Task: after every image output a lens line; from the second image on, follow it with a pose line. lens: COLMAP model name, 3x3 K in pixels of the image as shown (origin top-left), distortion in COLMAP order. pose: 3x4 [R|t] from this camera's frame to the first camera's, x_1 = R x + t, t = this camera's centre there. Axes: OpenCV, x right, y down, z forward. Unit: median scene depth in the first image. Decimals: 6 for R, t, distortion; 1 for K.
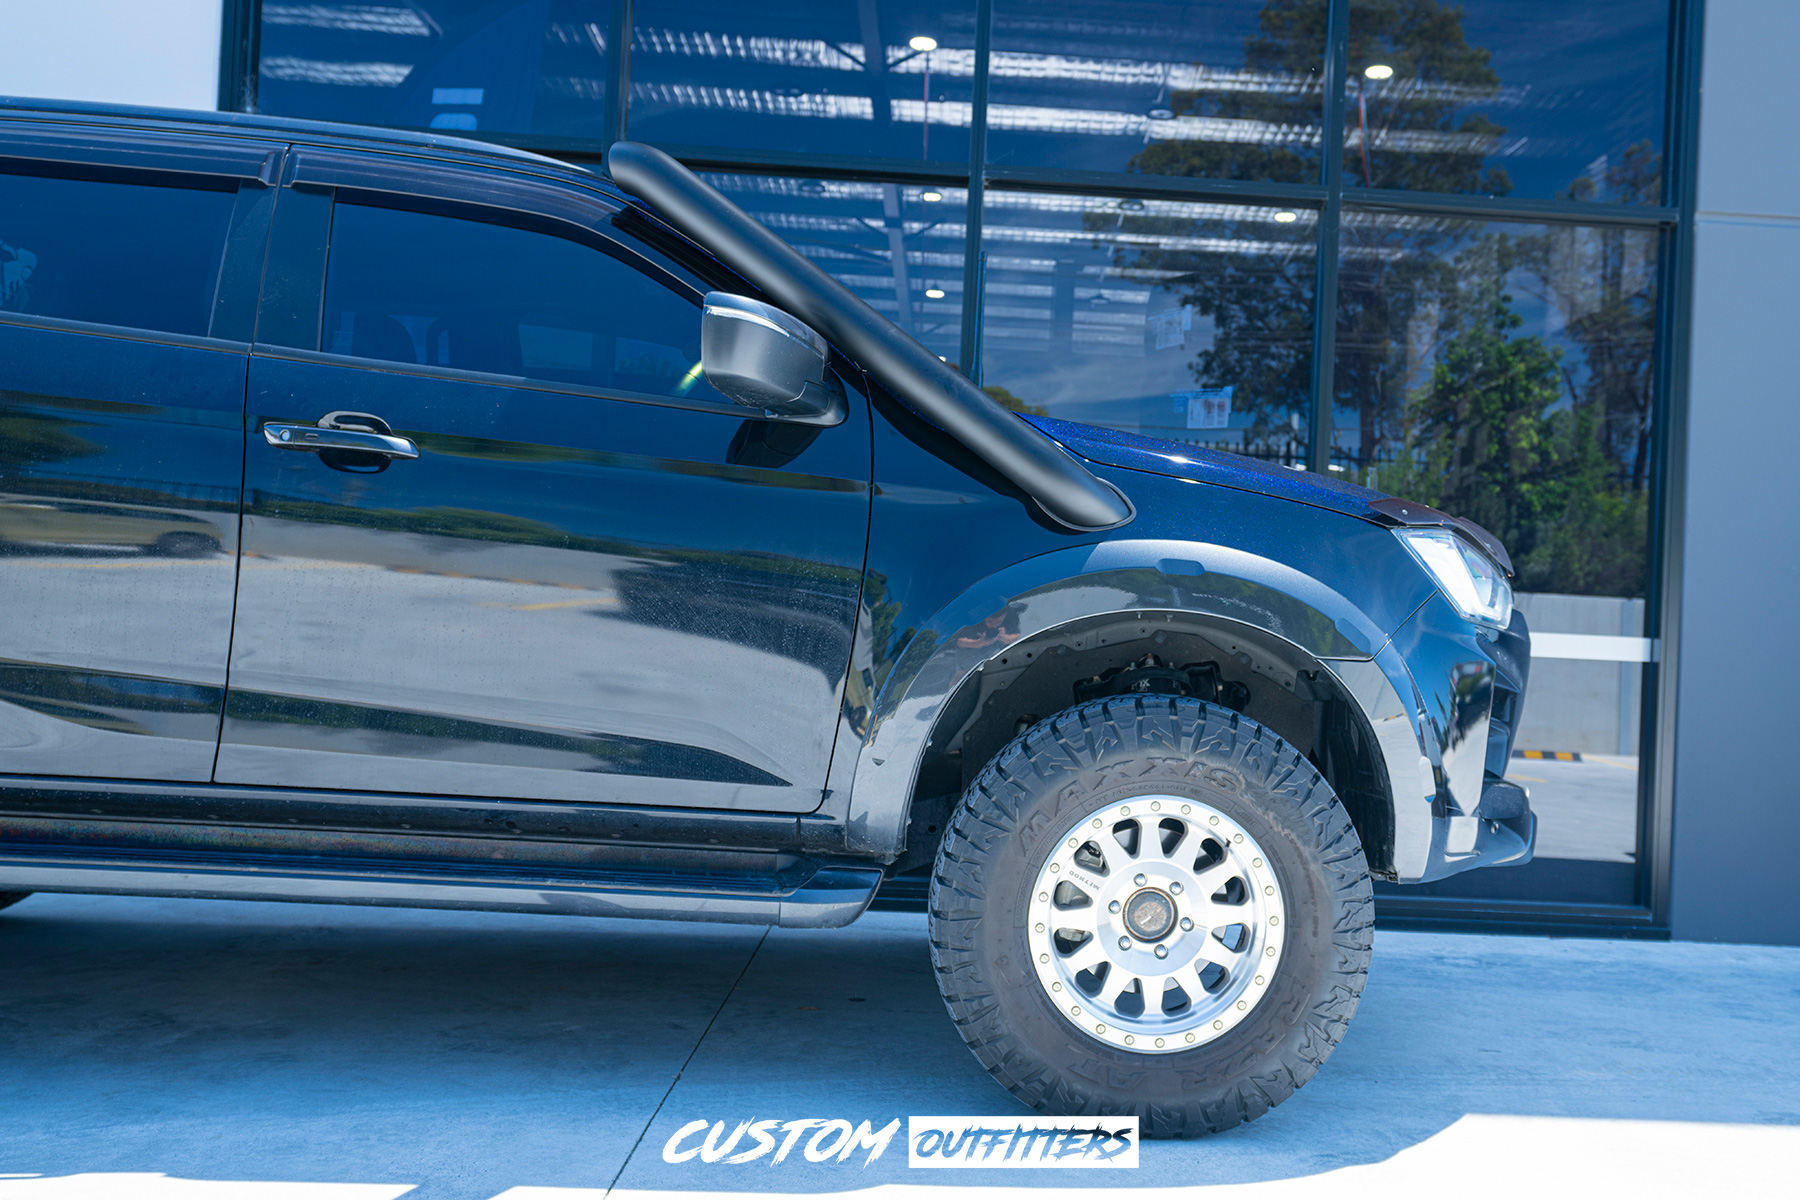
lens RADIAL K [[1508.2, 0, 900.5], [0, 1508.2, 583.3], [0, 0, 1]] dist [0.009155, 0.000296]
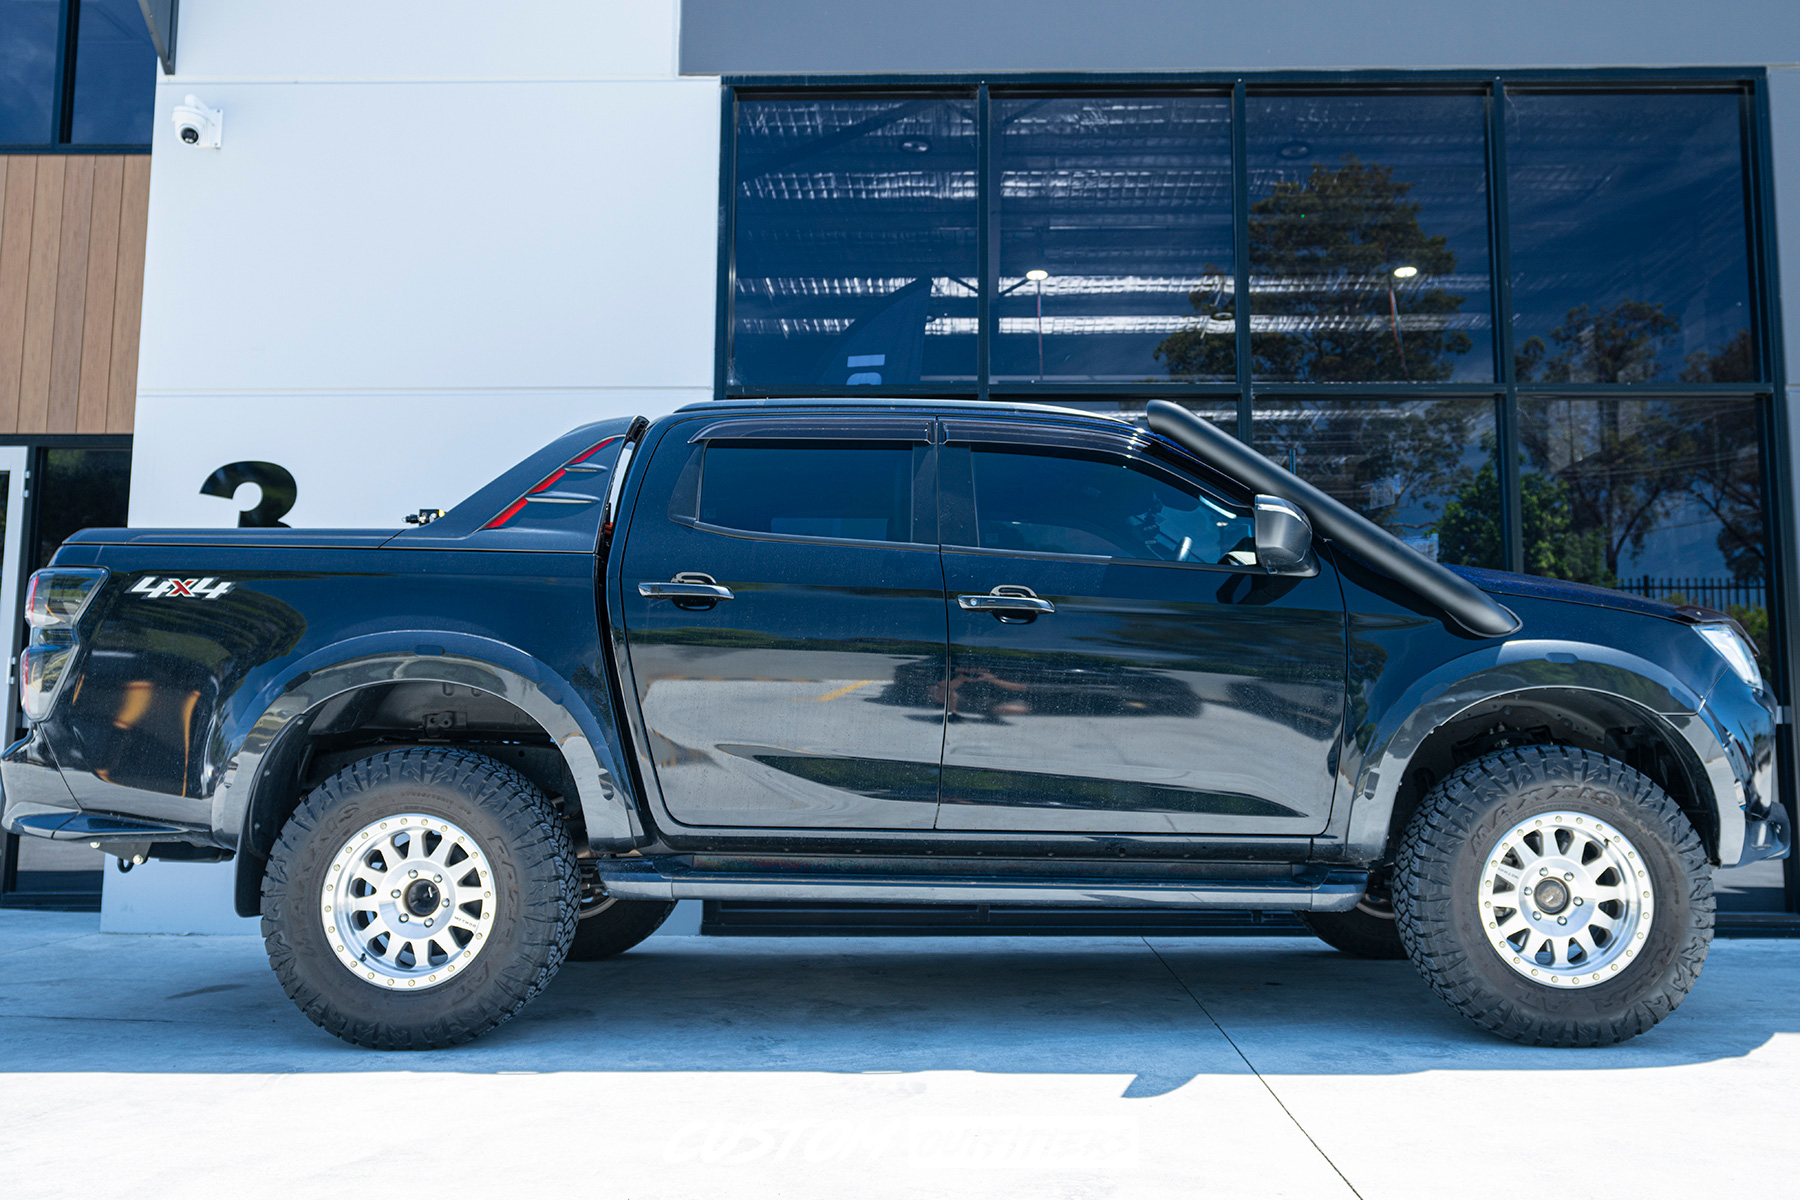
lens RADIAL K [[1265.0, 0, 900.7], [0, 1265.0, 618.6], [0, 0, 1]] dist [-0.009529, 0.012123]
pose [[0.996664, -0.053157, -0.061924, -0.379866], [0.048465, 0.996008, -0.074965, 0.012510], [0.065662, 0.071714, 0.995262, -0.287931]]
